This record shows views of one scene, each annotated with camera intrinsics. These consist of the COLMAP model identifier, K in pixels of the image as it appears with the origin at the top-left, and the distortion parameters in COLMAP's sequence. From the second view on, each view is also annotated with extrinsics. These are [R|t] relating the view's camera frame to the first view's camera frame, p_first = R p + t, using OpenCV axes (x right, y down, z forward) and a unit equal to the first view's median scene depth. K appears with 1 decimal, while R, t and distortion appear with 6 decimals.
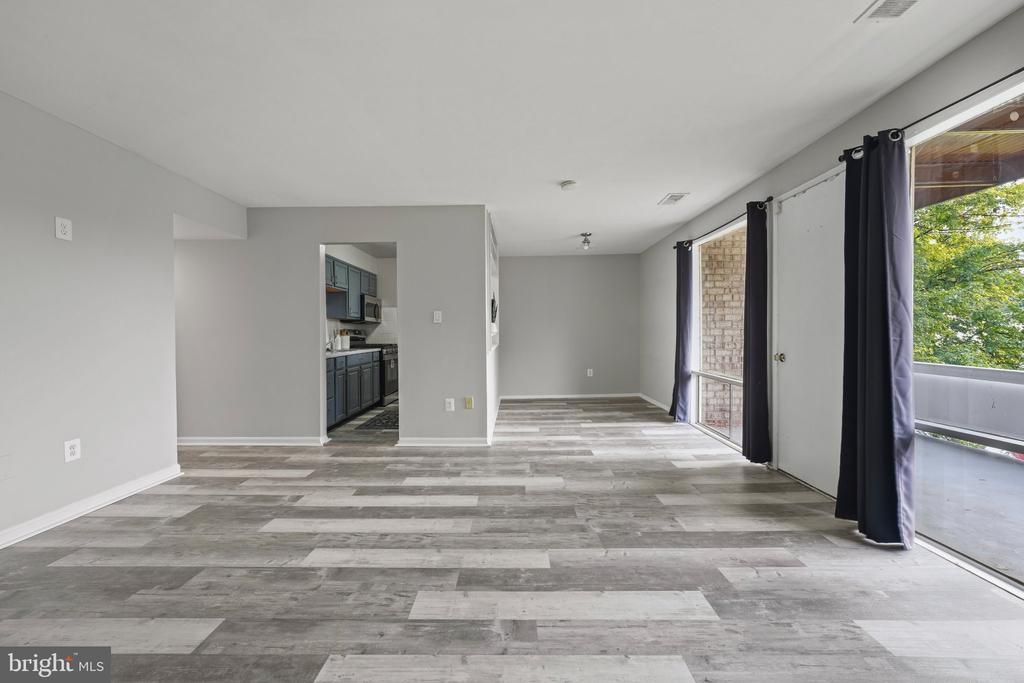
lens RADIAL K [[416.6, 0, 511.1], [0, 416.6, 338.0], [0, 0, 1]] dist [-0.006111, 0.002866]
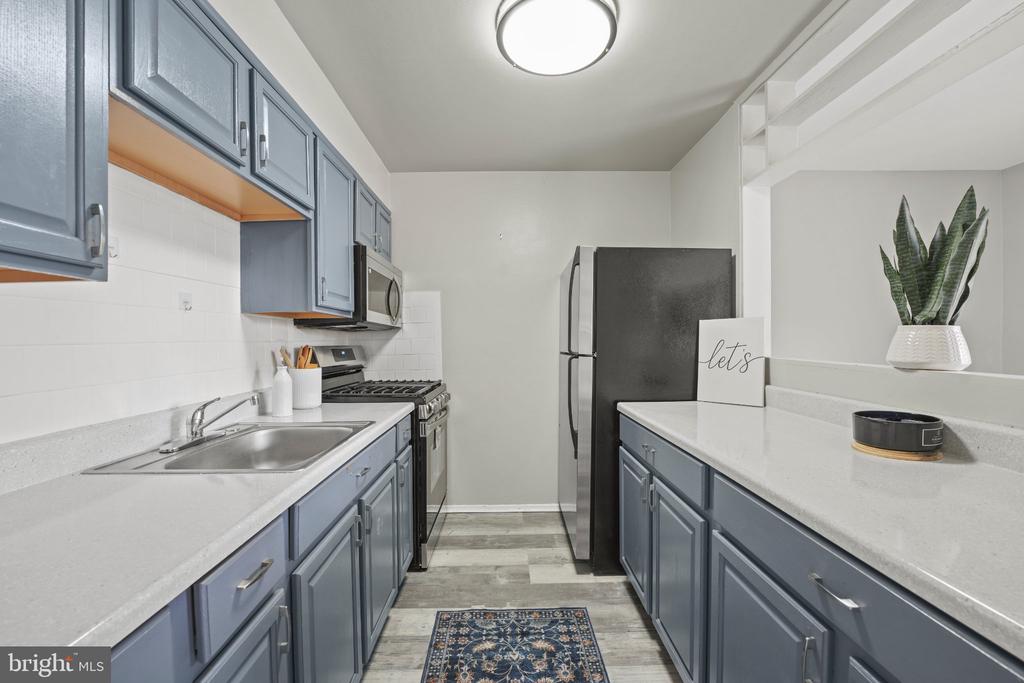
lens RADIAL K [[422.7, 0, 509.9], [0, 422.7, 346.9], [0, 0, 1]] dist [-0.016617, -0.000283]
pose [[0.999479, -0.002324, 0.032178, -0.528999], [0.002220, 0.999992, 0.003262, -0.046402], [-0.032185, -0.003189, 0.999477, 1.402832]]
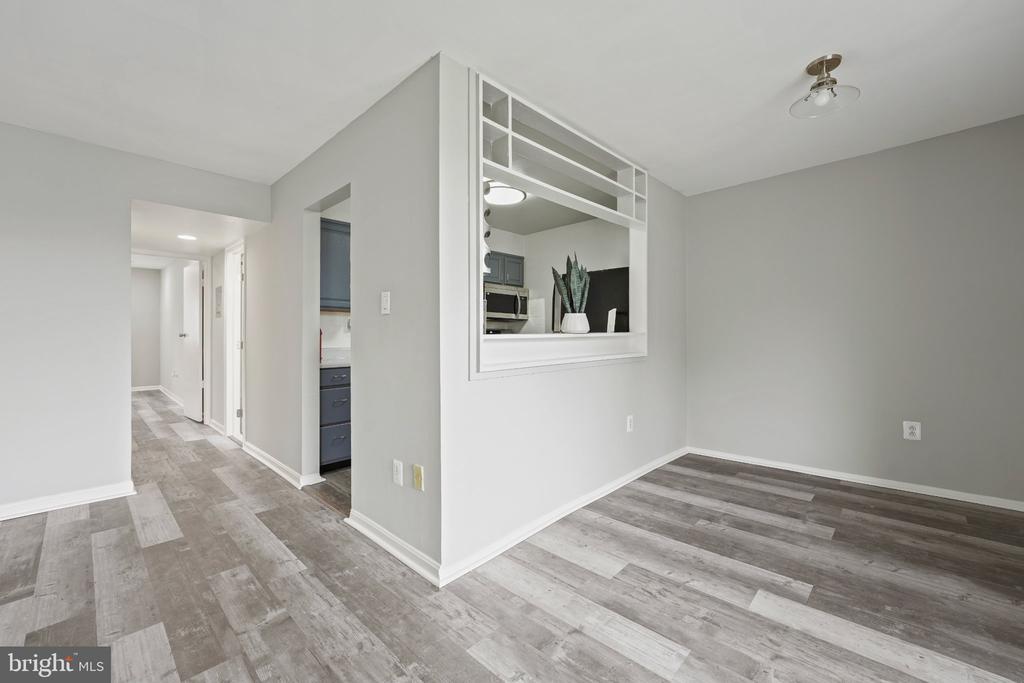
lens RADIAL K [[416.6, 0, 511.9], [0, 416.6, 336.2], [0, 0, 1]] dist [-0.006111, 0.002866]
pose [[0.726289, 0.003528, -0.687381, 0.443363], [-0.009283, 0.999946, -0.004676, -0.009556], [0.687327, 0.009777, 0.726282, 1.041388]]
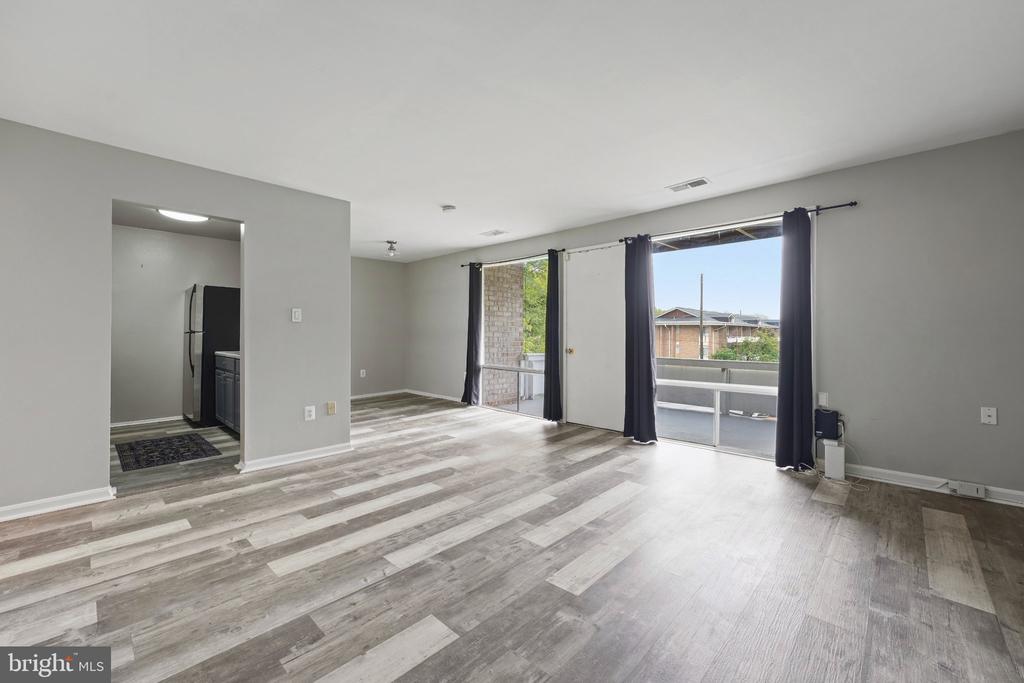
lens RADIAL K [[416.6, 0, 515.2], [0, 416.6, 336.2], [0, 0, 1]] dist [-0.006111, 0.002866]
pose [[0.676562, 0.004836, 0.736370, -0.738702], [0.000316, 0.999976, -0.006858, 0.000160], [-0.736386, 0.004872, 0.676544, 0.087661]]
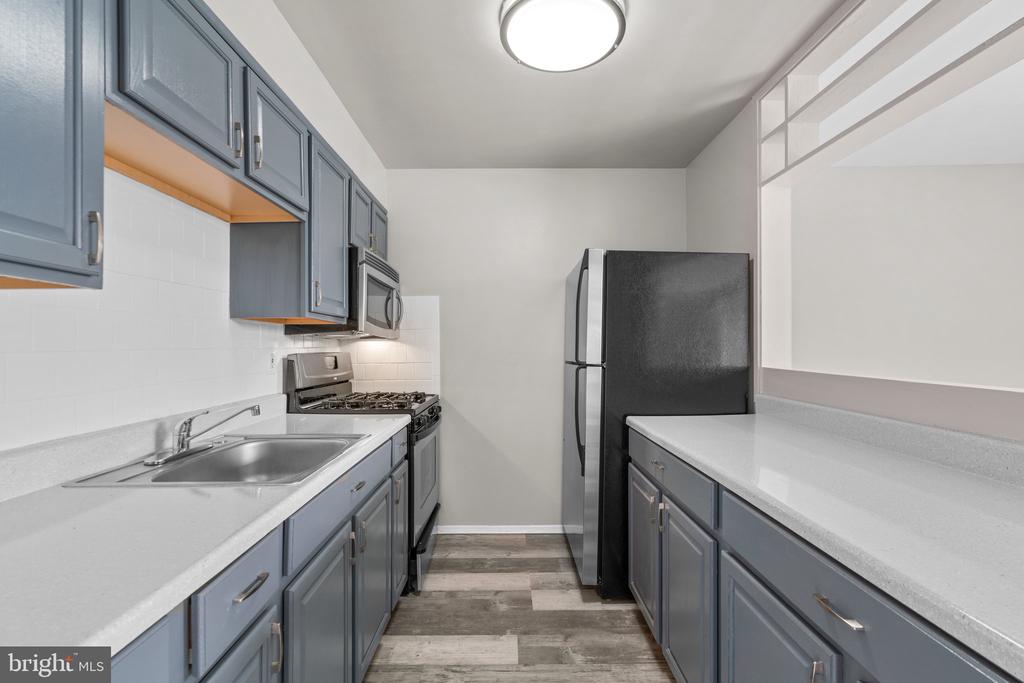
lens RADIAL K [[471.0, 0, 509.2], [0, 471.0, 343.5], [0, 0, 1]] dist [0.002331, 0.000792]
pose [[0.999778, 0.004489, 0.020579, -0.526661], [-0.004125, 0.999835, -0.017665, -0.050525], [-0.020655, 0.017576, 0.999632, 1.366420]]
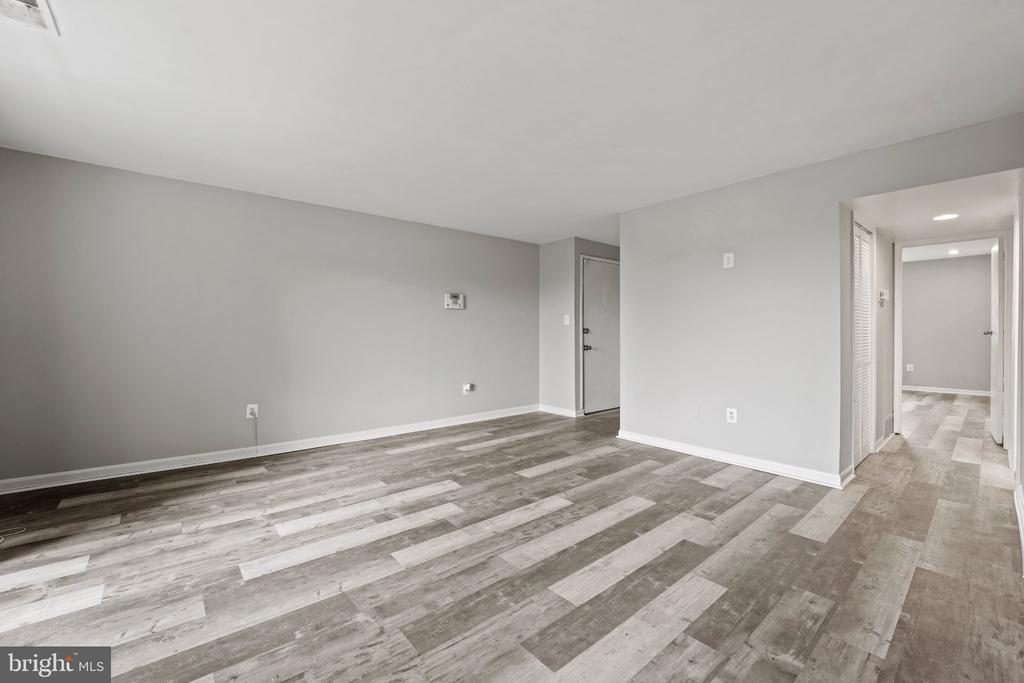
lens RADIAL K [[416.6, 0, 511.3], [0, 416.6, 331.9], [0, 0, 1]] dist [-0.006111, 0.002866]
pose [[-0.756912, 0.004107, -0.653504, 0.387562], [0.001405, 0.999988, 0.004656, -0.021297], [0.653515, 0.002606, -0.756909, 1.394665]]
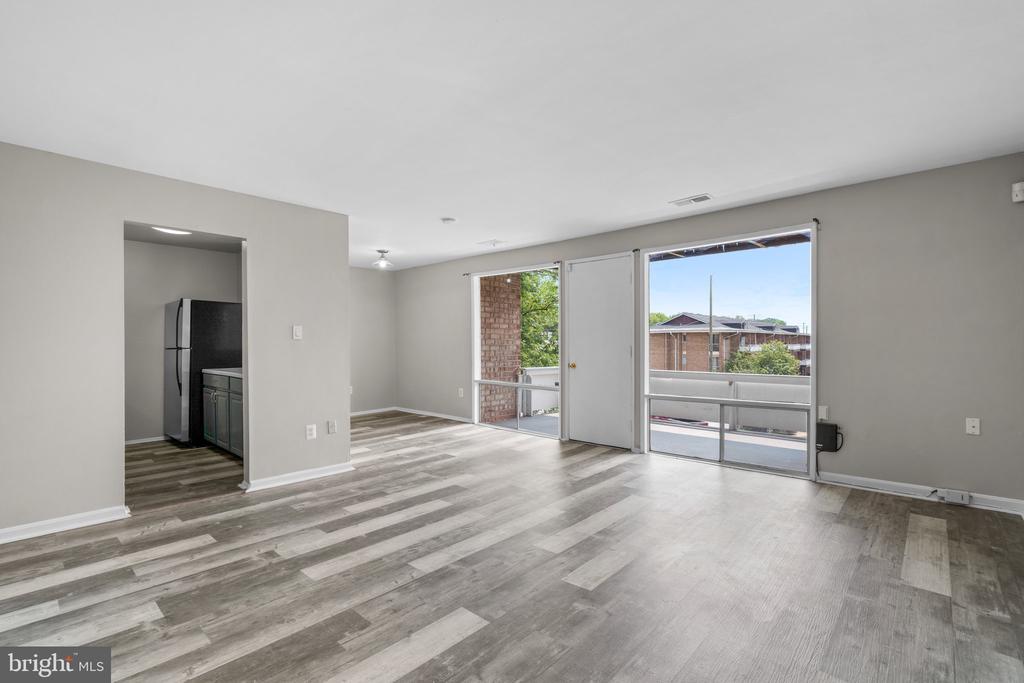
lens RADIAL K [[471.0, 0, 513.7], [0, 471.0, 346.4], [0, 0, 1]] dist [-0.015743, 0.006535]
pose [[0.660704, -0.000717, 0.750646, -0.886218], [0.006468, 0.999968, -0.004738, -0.020217], [-0.750618, 0.007985, 0.660688, 0.018710]]
